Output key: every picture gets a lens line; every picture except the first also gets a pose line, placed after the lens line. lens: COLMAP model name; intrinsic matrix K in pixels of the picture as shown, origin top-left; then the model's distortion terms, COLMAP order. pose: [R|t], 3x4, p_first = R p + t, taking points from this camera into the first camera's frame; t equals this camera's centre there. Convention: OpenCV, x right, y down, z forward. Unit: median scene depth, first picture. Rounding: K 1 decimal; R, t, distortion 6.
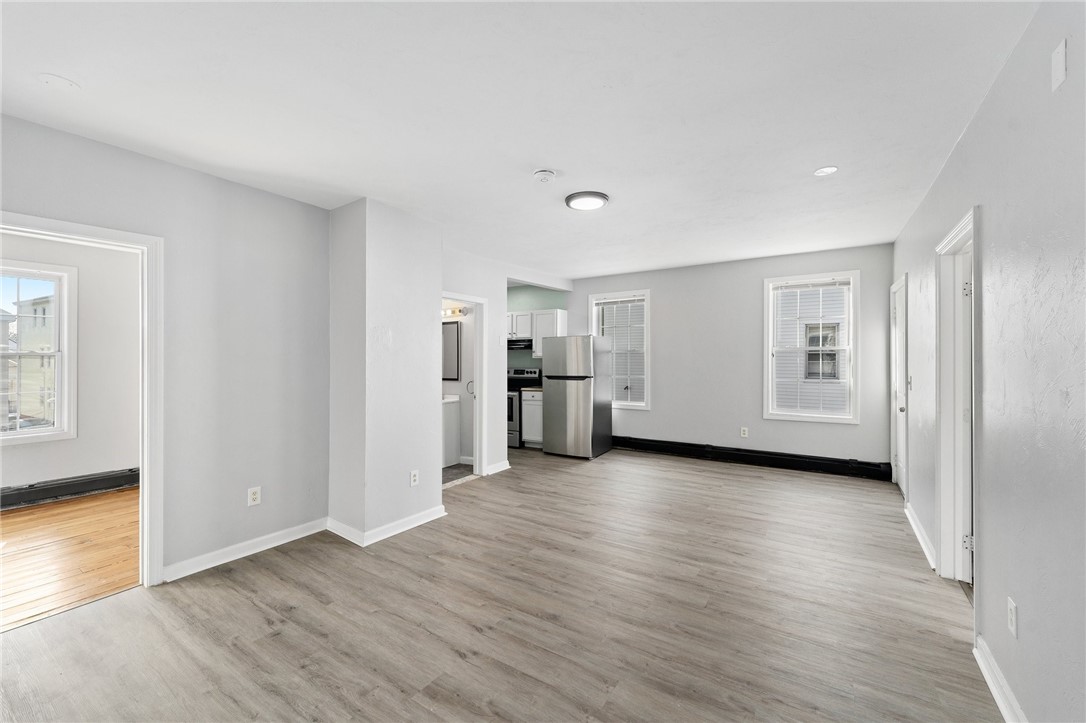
lens RADIAL K [[448.9, 0, 532.7], [0, 448.9, 359.3], [0, 0, 1]] dist [0.001073, 0.000038]
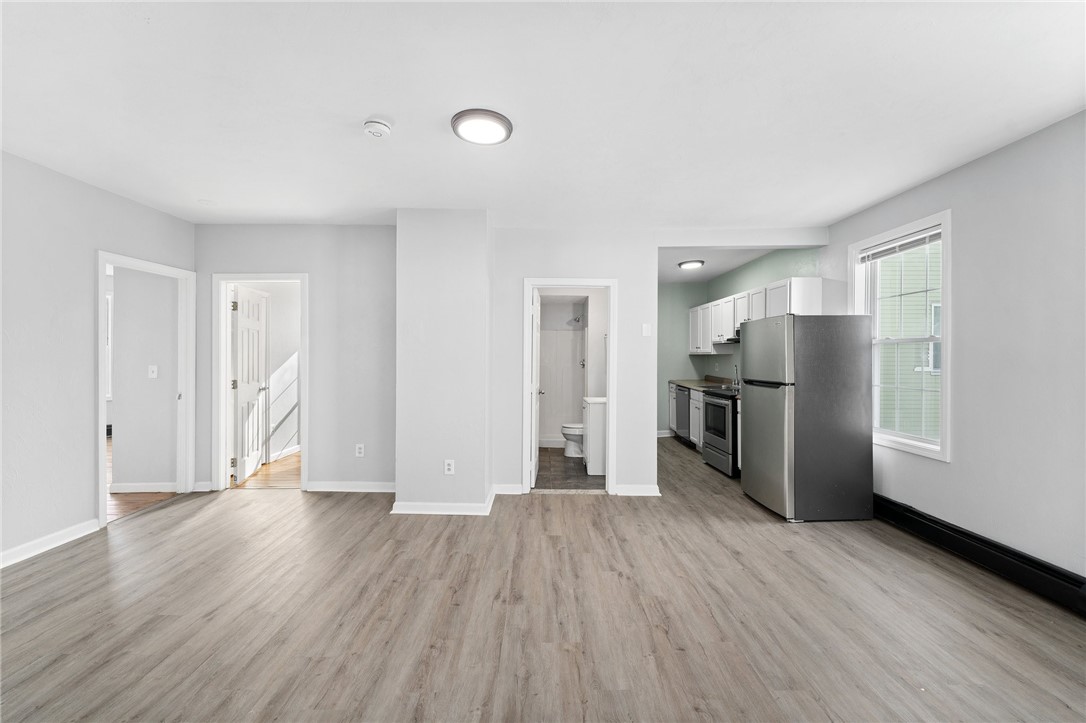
lens RADIAL K [[435.2, 0, 537.1], [0, 435.2, 357.8], [0, 0, 1]] dist [0.000467, 0.000066]
pose [[0.548217, 0.011874, -0.836252, 0.656014], [-0.012099, 0.999907, 0.006266, 0.006680], [0.836248, 0.006683, 0.548310, 0.606922]]
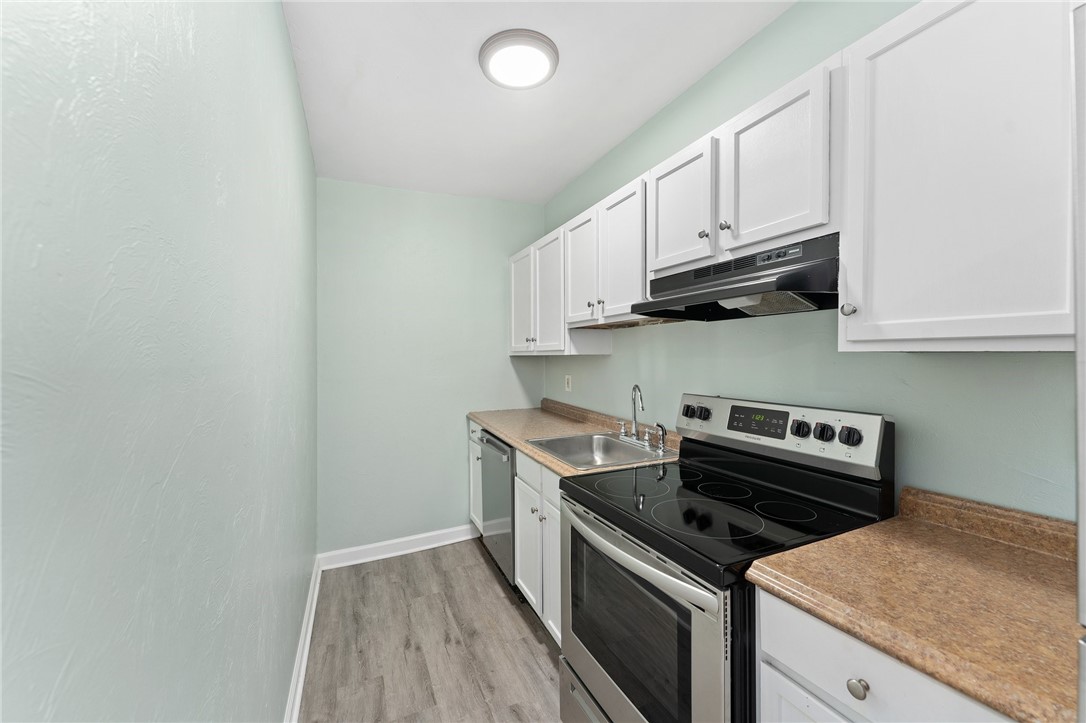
lens RADIAL K [[448.9, 0, 532.7], [0, 448.9, 359.3], [0, 0, 1]] dist [0.001073, 0.000038]
pose [[0.836157, 0.005234, -0.548465, -0.005760], [-0.000241, 0.999958, 0.009174, -0.003581], [0.548490, -0.007539, 0.836123, 1.439806]]
